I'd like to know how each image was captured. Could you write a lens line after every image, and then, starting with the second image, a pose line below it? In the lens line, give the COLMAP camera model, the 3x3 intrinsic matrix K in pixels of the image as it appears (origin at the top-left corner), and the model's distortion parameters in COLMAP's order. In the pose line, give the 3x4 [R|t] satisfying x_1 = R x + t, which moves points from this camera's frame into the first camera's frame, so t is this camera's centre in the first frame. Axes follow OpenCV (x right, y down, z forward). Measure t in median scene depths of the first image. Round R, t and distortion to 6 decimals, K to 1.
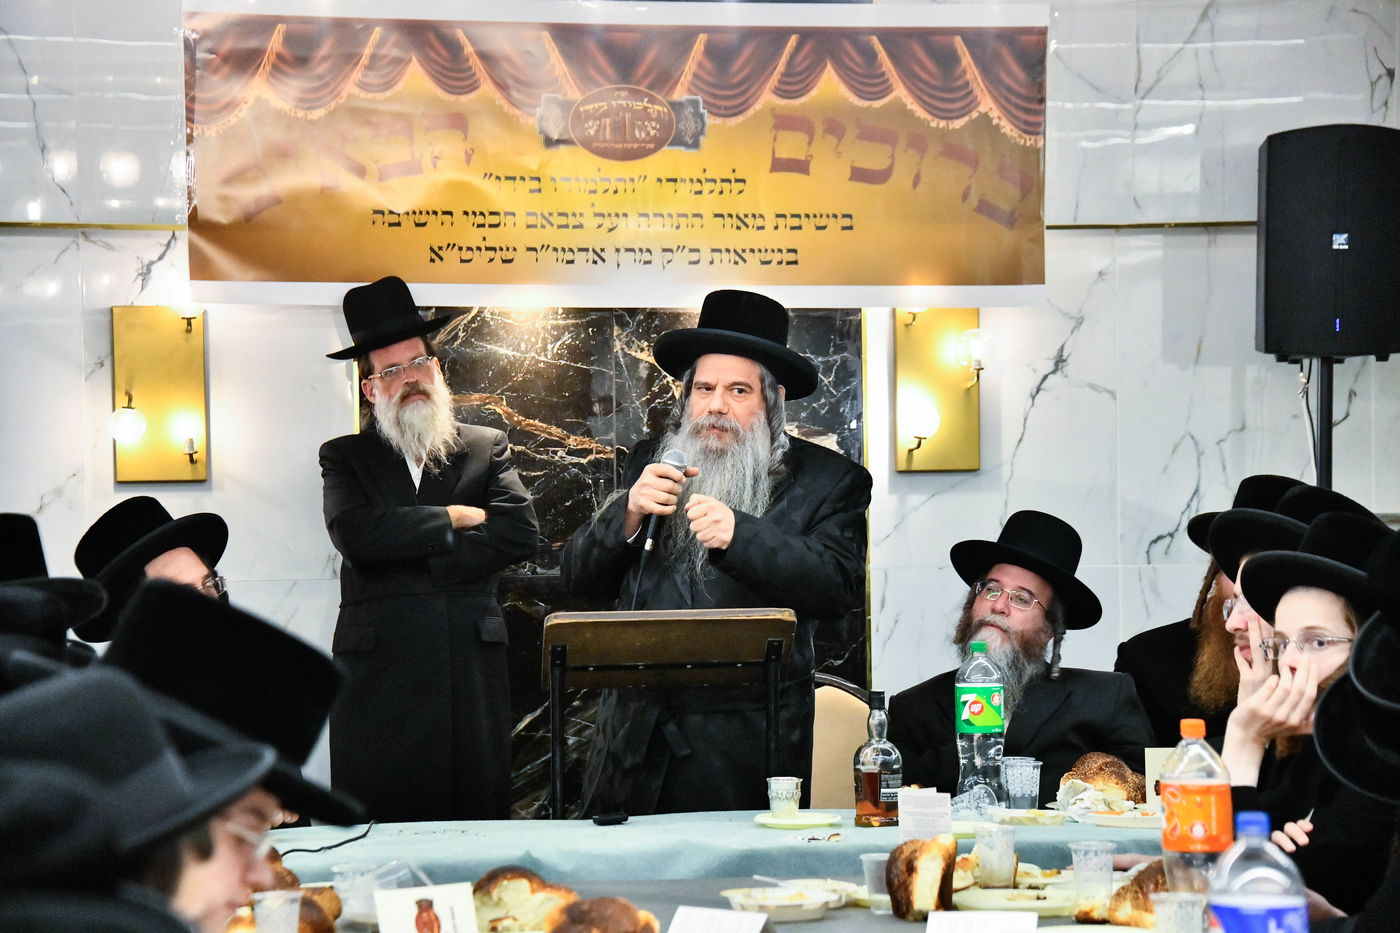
lens RADIAL K [[4262.5, 0, 690.2], [0, 4262.5, 466.6], [0, 0, 1]] dist [1.238189, 0.000000]
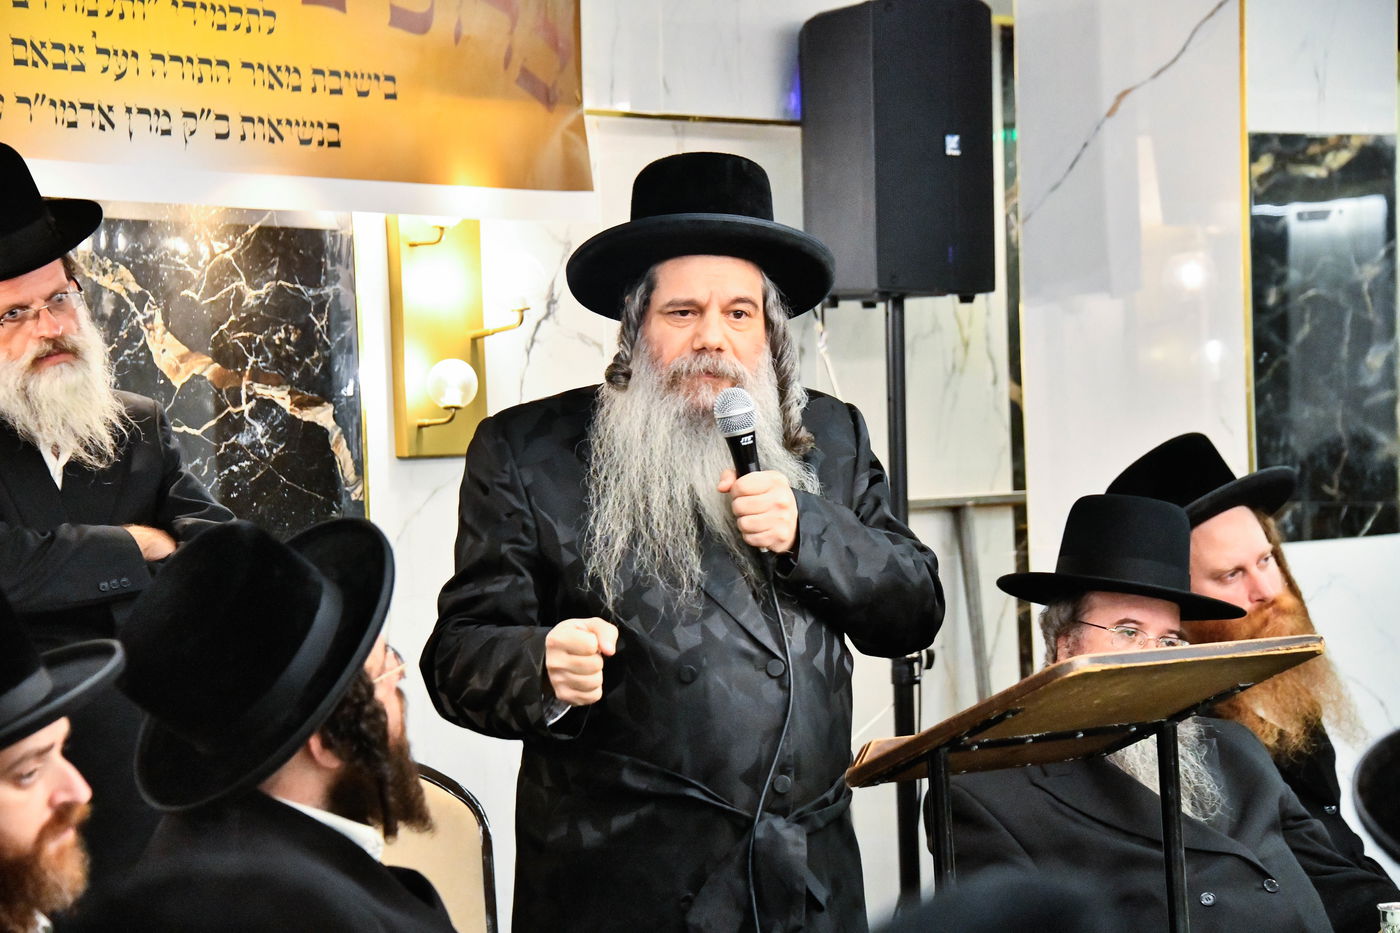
lens RADIAL K [[4262.5, 0, 691.3], [0, 4262.5, 464.7], [0, 0, 1]] dist [1.238189, 0.000000]
pose [[0.743908, -0.017328, 0.668058, -0.386807], [0.026867, 0.999631, -0.003989, 0.006393], [-0.667742, 0.020916, 0.744099, 0.464123]]
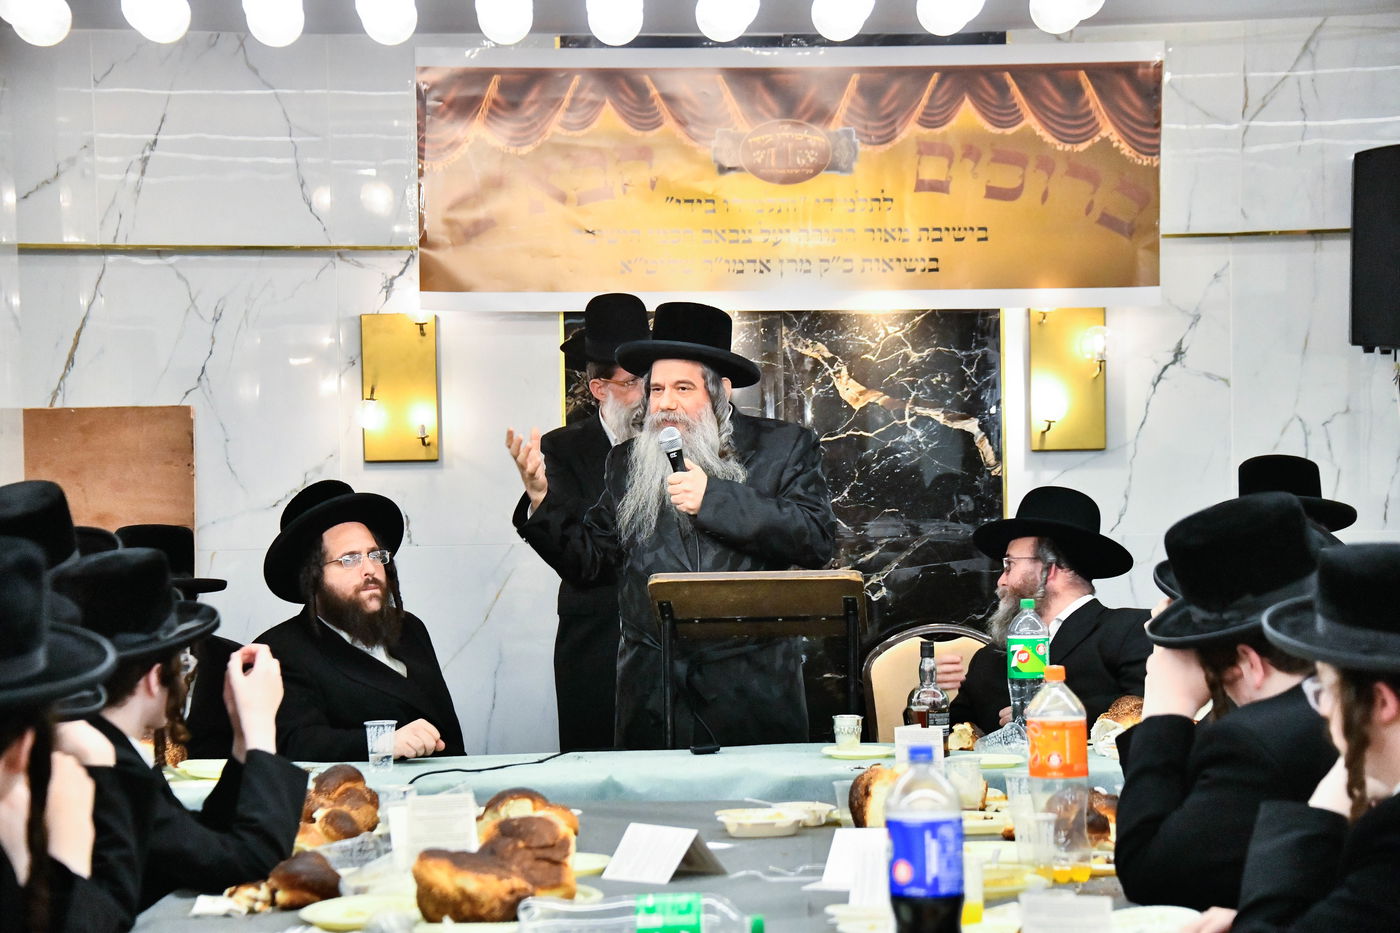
lens RADIAL K [[3723.9, 0, 693.4], [0, 3723.9, 458.9], [0, 0, 1]] dist [1.010090, 0.000000]
pose [[0.992284, -0.002439, -0.123959, 0.084948], [0.003045, 0.999984, 0.004701, -0.001703], [0.123946, -0.005042, 0.992276, -0.011127]]
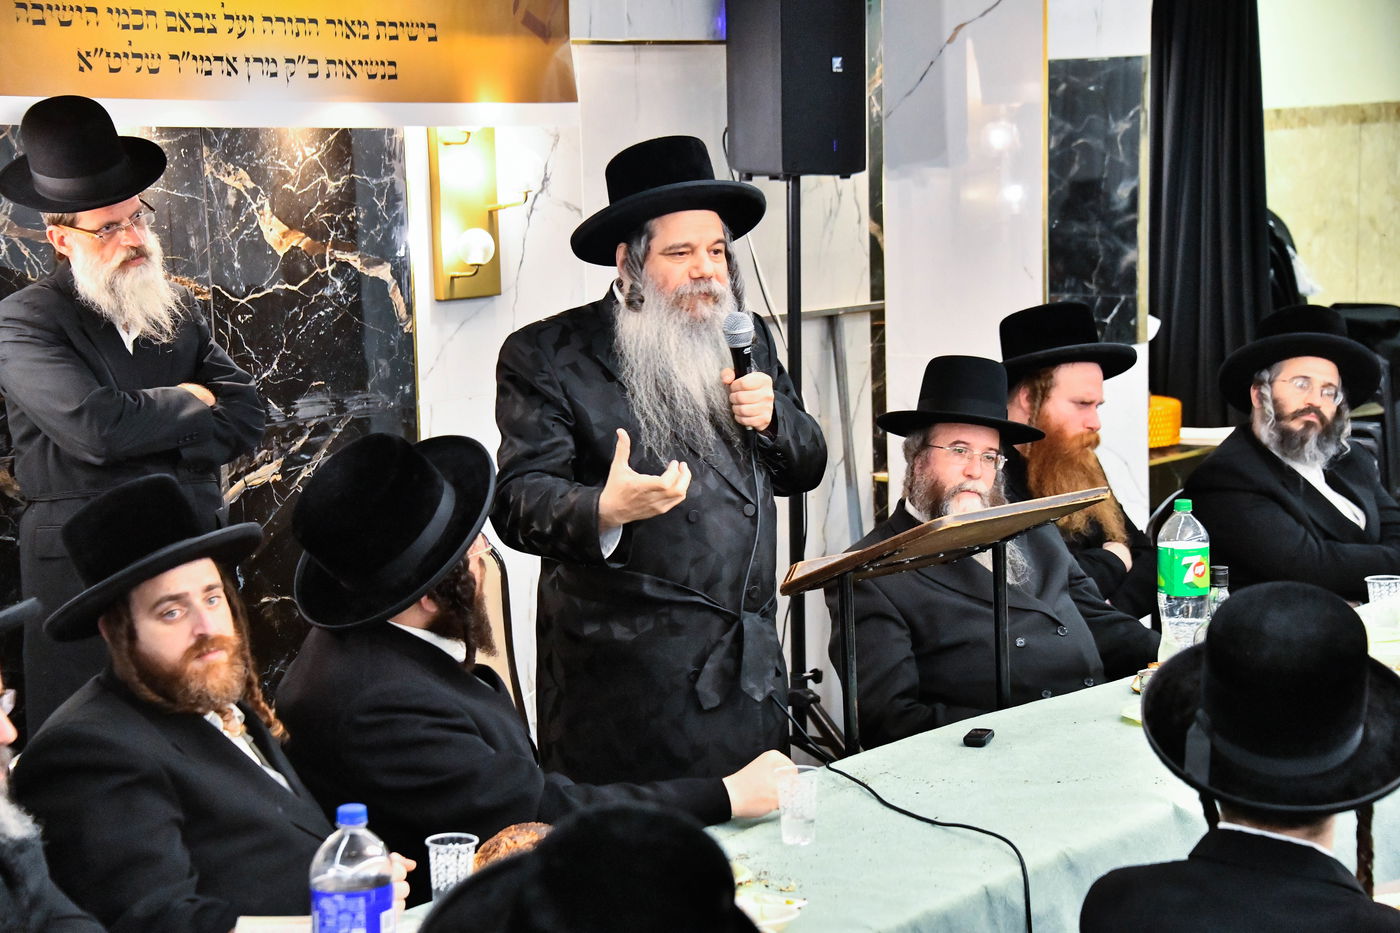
lens RADIAL K [[3186.0, 0, 699.5], [0, 3186.0, 474.7], [0, 0, 1]] dist [0.811750, 0.000000]
pose [[0.718559, -0.085912, 0.690139, -0.415515], [0.018148, 0.994319, 0.104882, -0.034907], [-0.695229, -0.062839, 0.716036, 0.454789]]
